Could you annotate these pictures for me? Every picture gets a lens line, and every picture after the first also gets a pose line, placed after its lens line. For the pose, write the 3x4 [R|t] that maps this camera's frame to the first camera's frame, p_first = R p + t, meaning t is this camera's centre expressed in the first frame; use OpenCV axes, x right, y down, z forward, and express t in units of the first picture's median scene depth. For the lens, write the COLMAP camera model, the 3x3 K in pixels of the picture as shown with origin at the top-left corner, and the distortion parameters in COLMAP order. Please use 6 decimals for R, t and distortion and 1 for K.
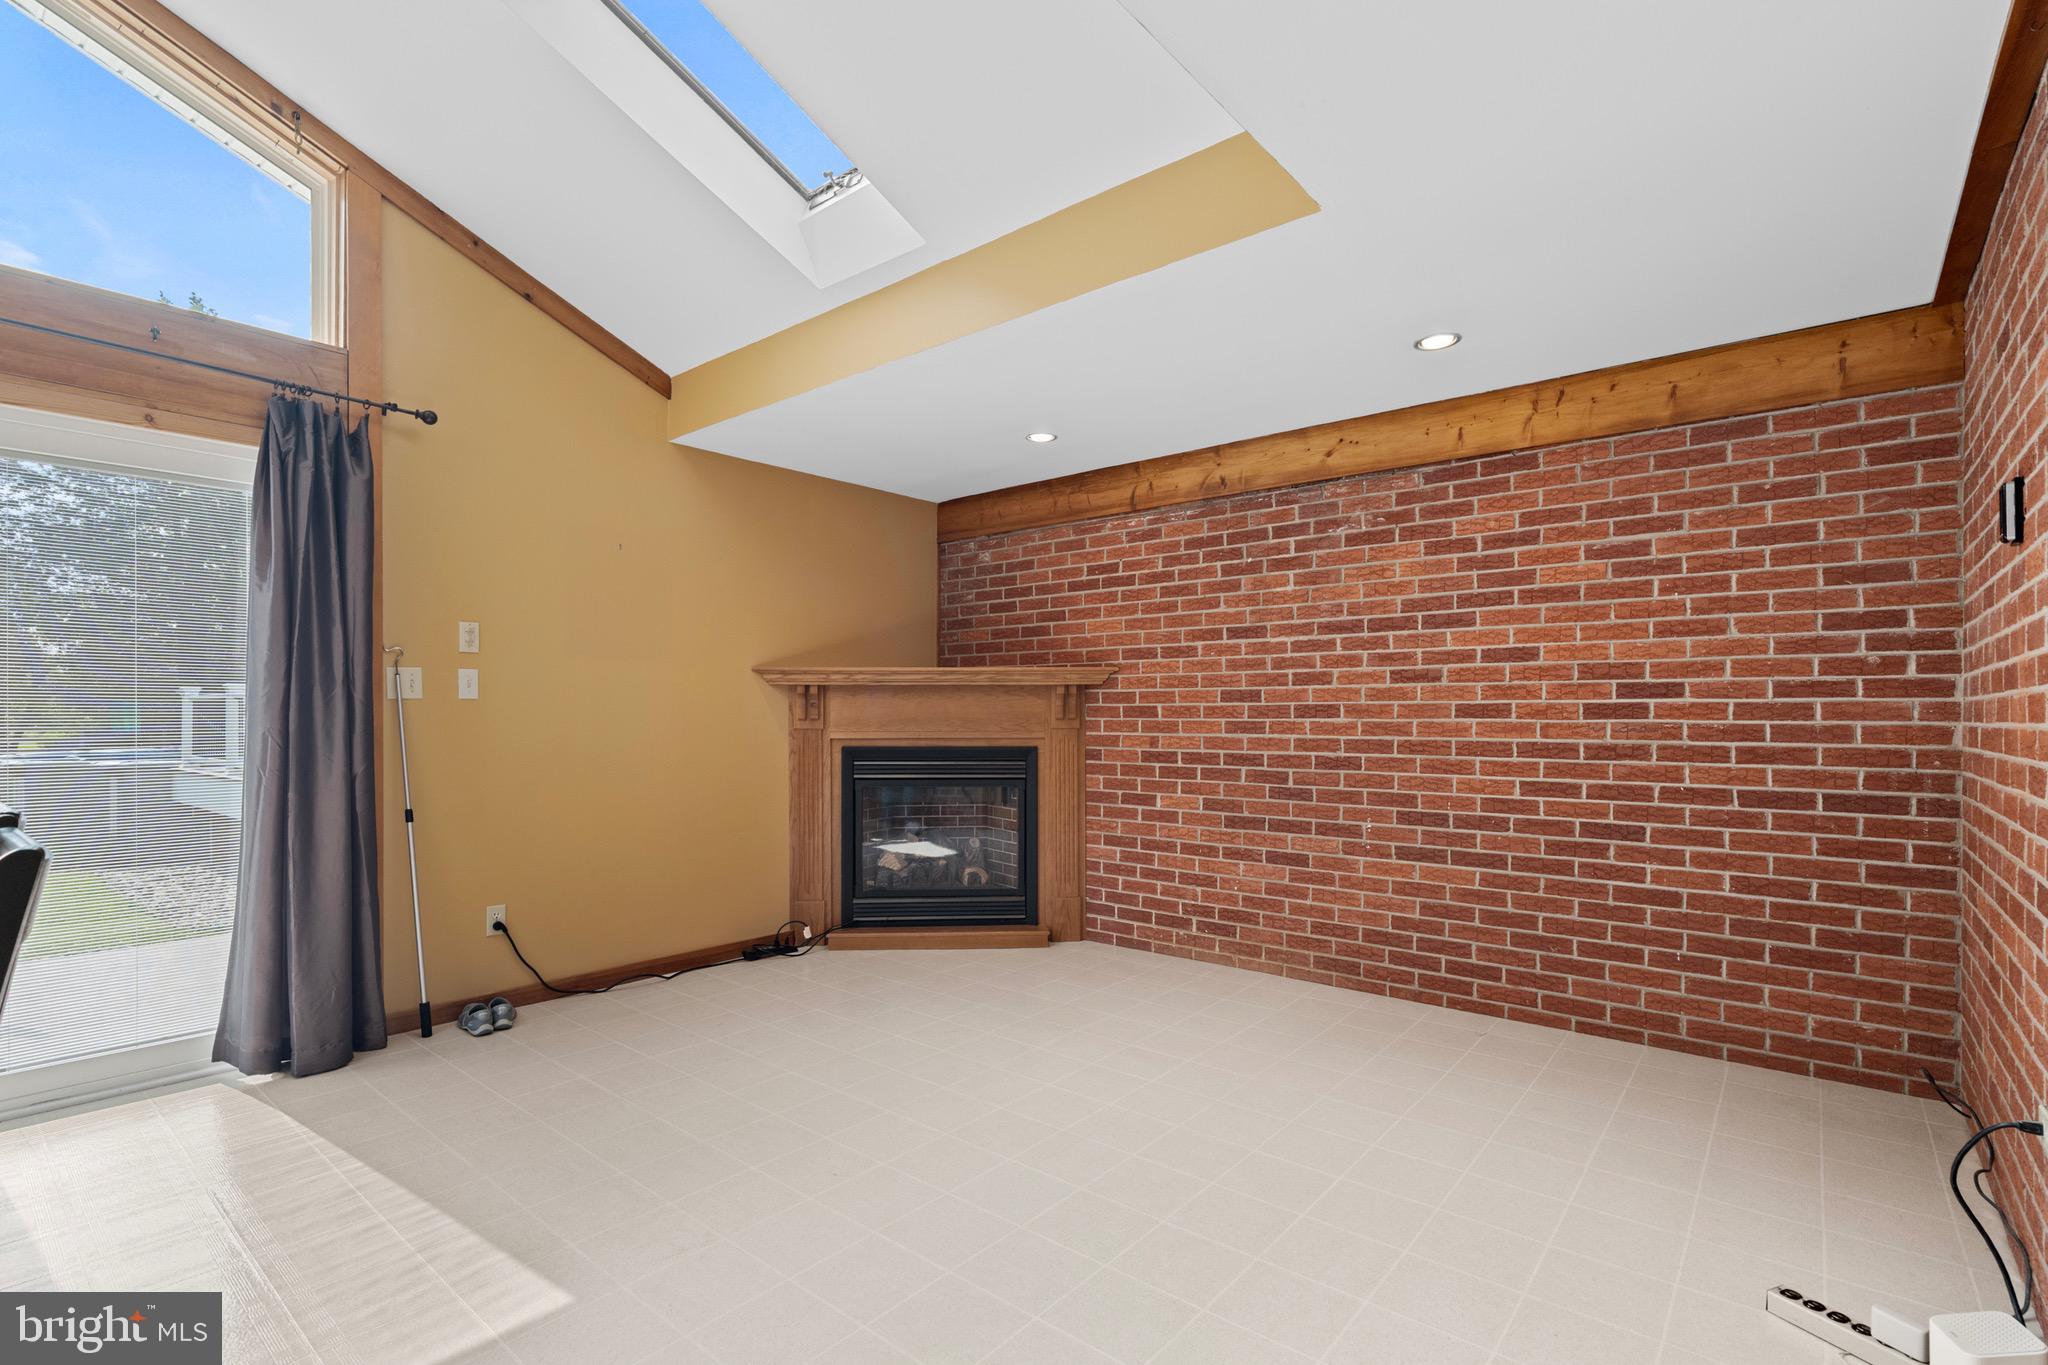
lens RADIAL K [[938.8, 0, 1016.6], [0, 938.8, 718.4], [0, 0, 1]] dist [-0.005853, 0.000947]
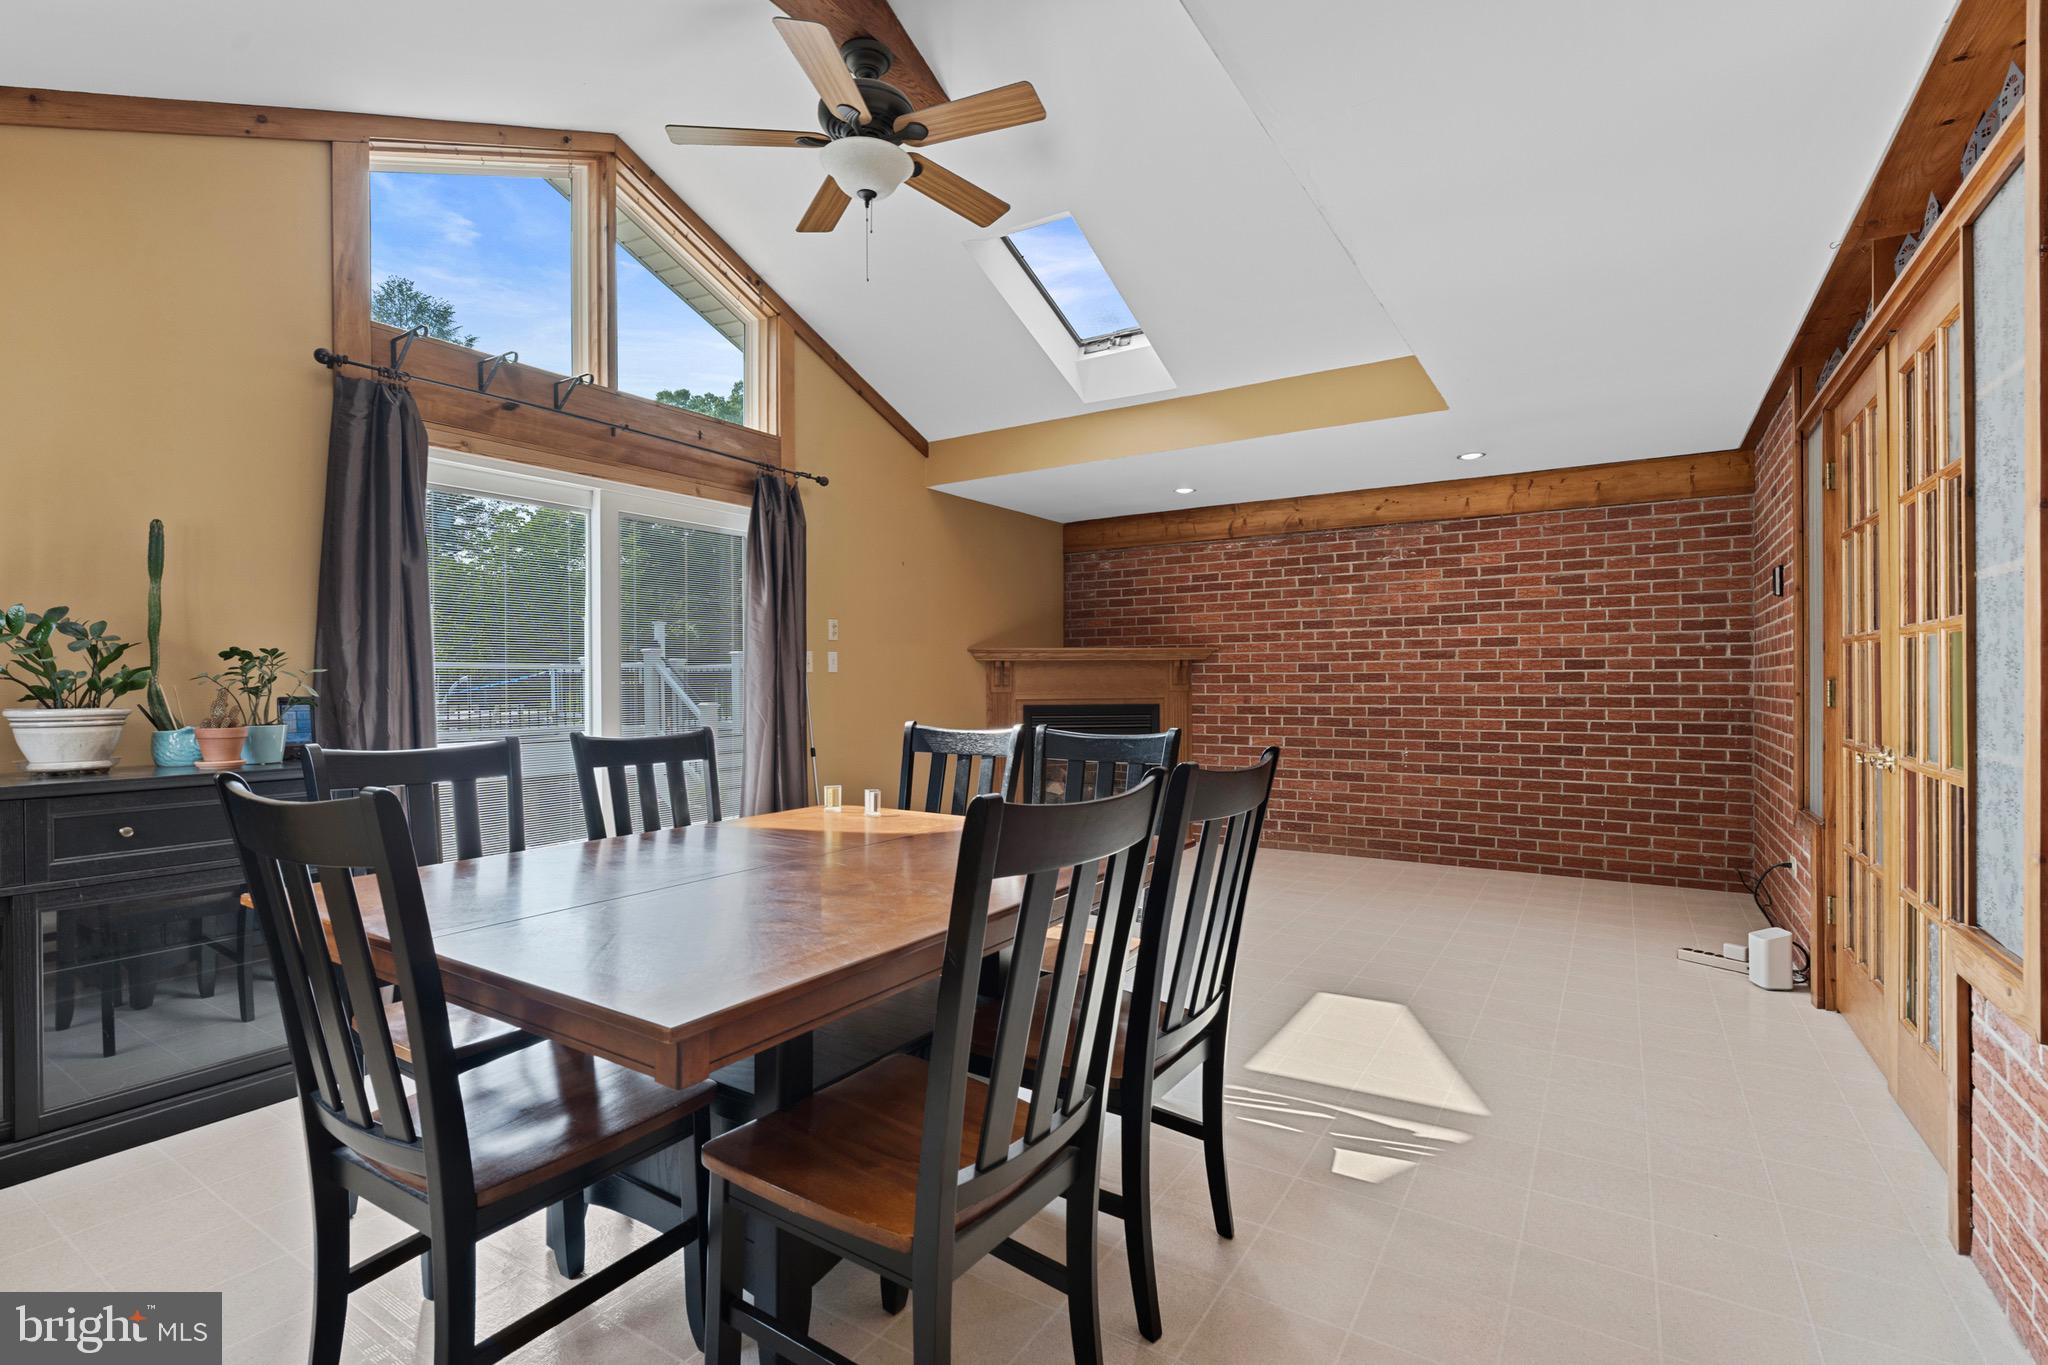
lens RADIAL K [[938.8, 0, 1005.7], [0, 938.8, 687.8], [0, 0, 1]] dist [-0.005853, 0.000947]
pose [[0.991989, -0.006304, 0.126163, -0.514994], [0.005993, 0.999978, 0.002845, 0.000572], [-0.126178, -0.002066, 0.992005, -0.484174]]
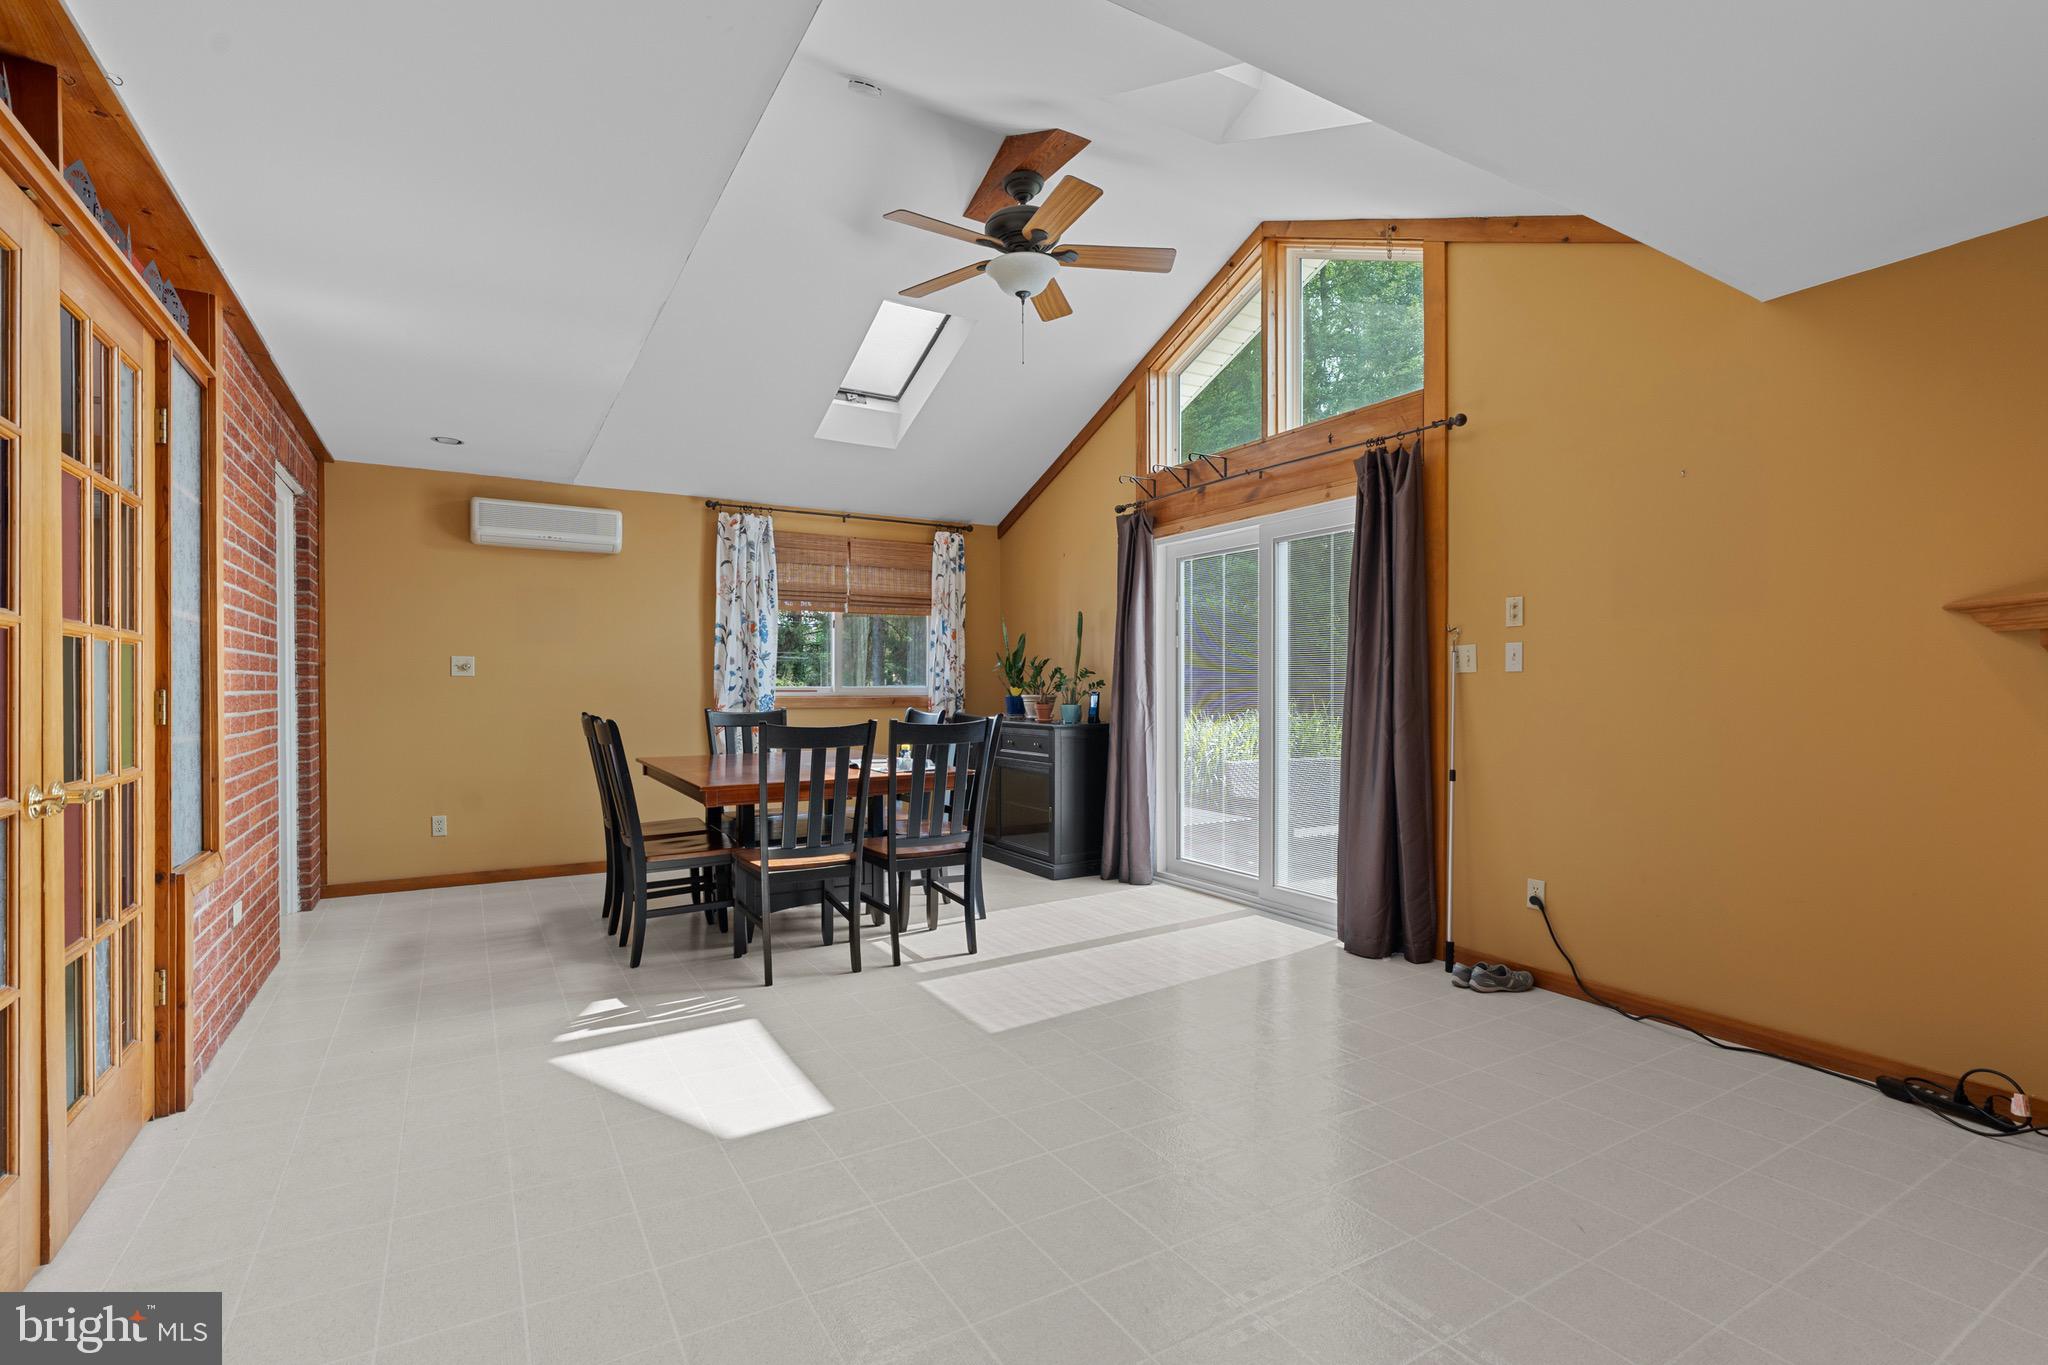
lens RADIAL K [[938.8, 0, 1009.2], [0, 938.8, 698.1], [0, 0, 1]] dist [-0.005853, 0.000947]
pose [[-0.331924, 0.010944, -0.943243, 0.584608], [-0.002128, 0.999921, 0.012351, -0.003099], [0.943304, 0.006106, -0.331874, 0.838162]]
